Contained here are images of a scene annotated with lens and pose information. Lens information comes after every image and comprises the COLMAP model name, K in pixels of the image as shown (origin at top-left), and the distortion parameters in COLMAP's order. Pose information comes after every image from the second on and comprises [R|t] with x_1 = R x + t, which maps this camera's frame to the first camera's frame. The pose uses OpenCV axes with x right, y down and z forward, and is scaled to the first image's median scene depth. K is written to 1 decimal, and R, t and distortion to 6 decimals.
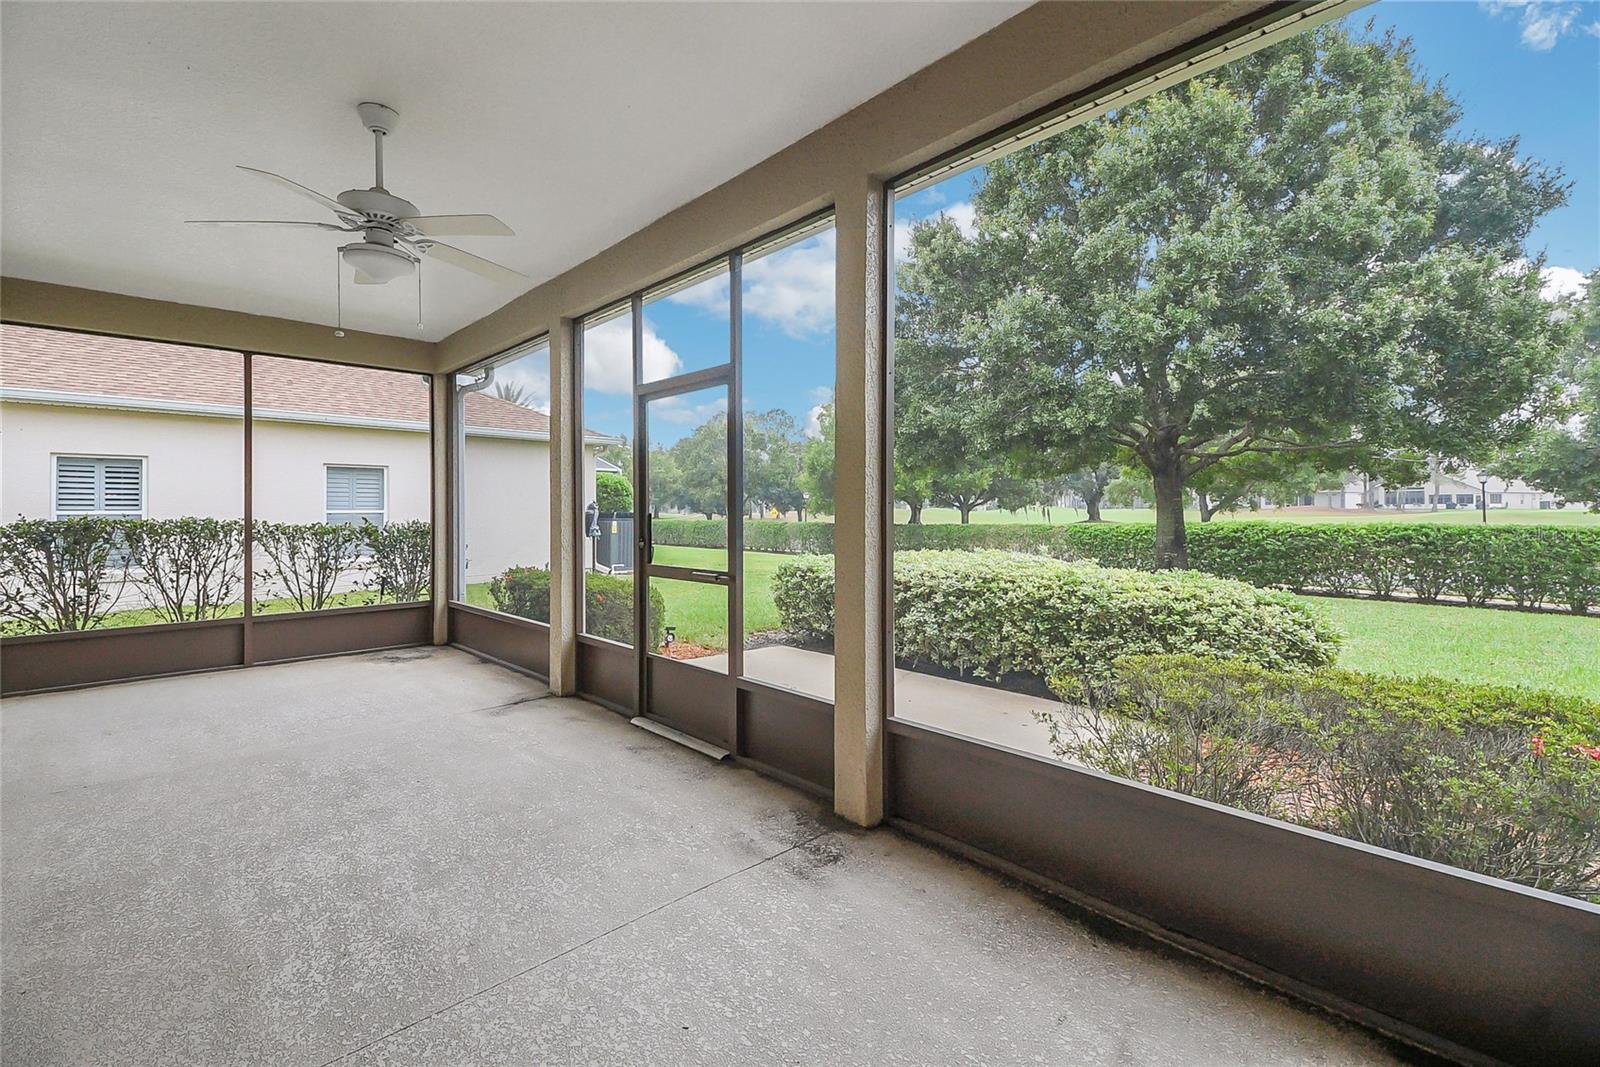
lens RADIAL K [[690.2, 0, 771.5], [0, 690.2, 503.3], [0, 0, 1]] dist [0.034921, -0.007689]
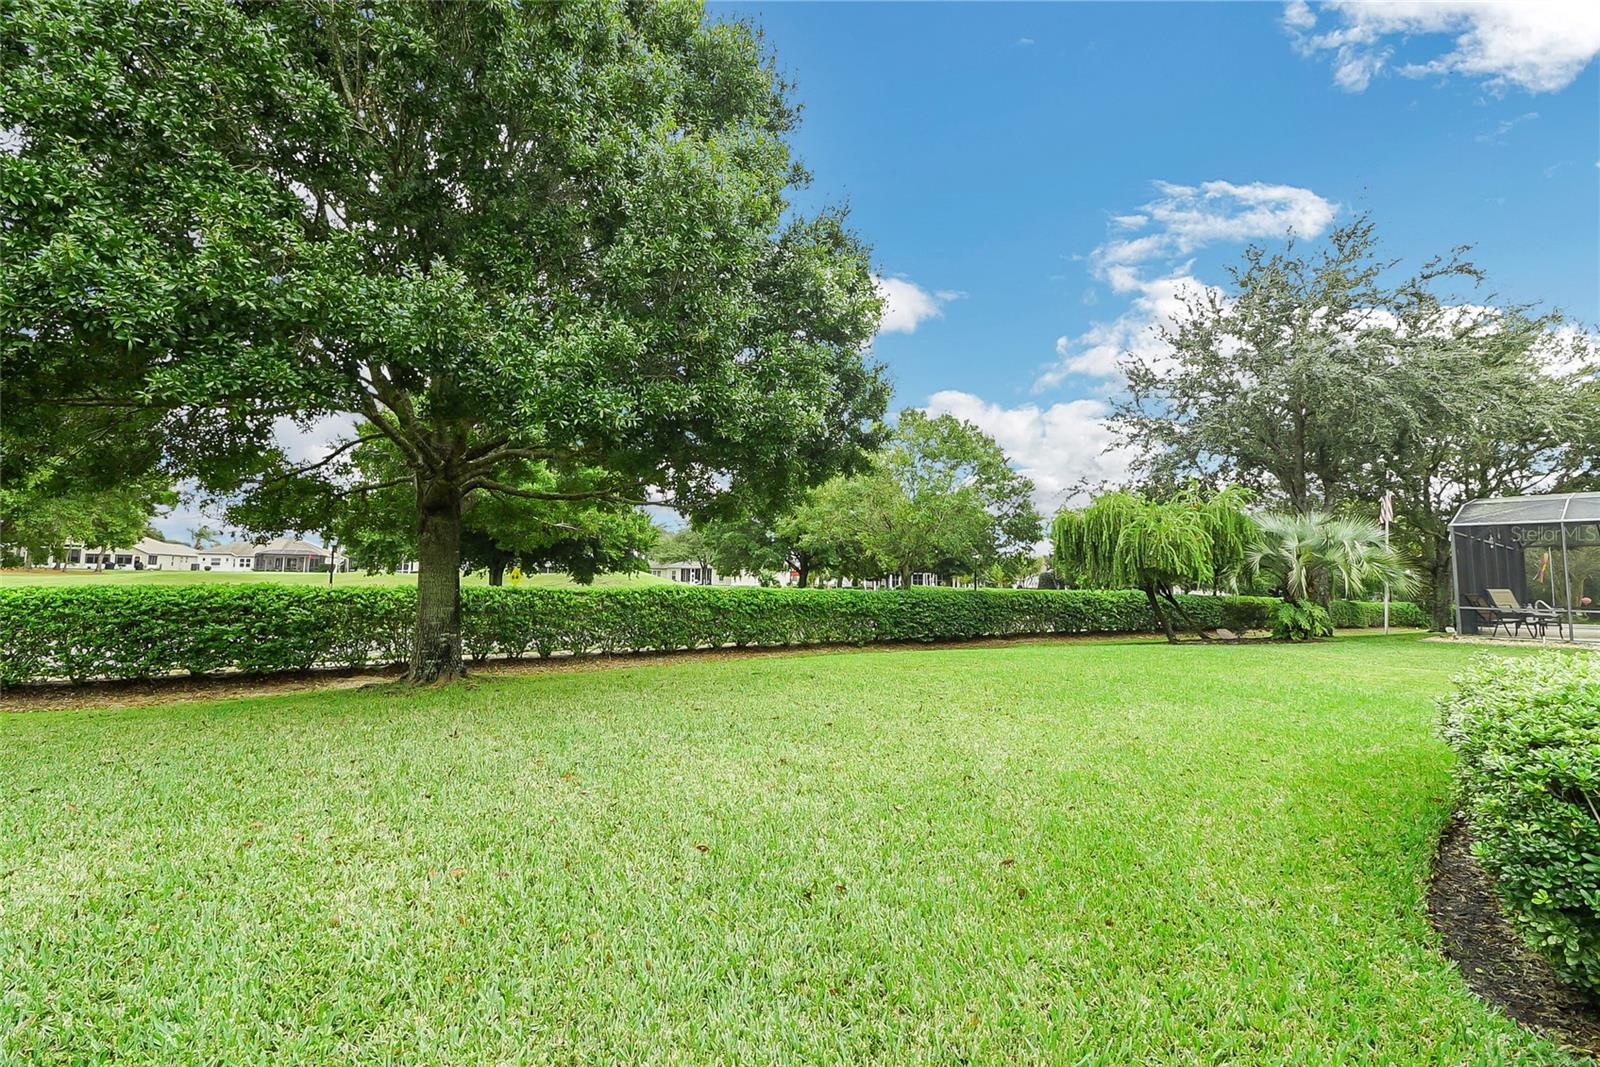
lens RADIAL K [[690.2, 0, 800.5], [0, 690.2, 509.6], [0, 0, 1]] dist [0.034921, -0.007689]
pose [[-0.014602, 0.109547, 0.993874, -0.236152], [-0.033077, 0.993383, -0.109979, 0.047354], [-0.999346, -0.034480, -0.010882, 1.828599]]
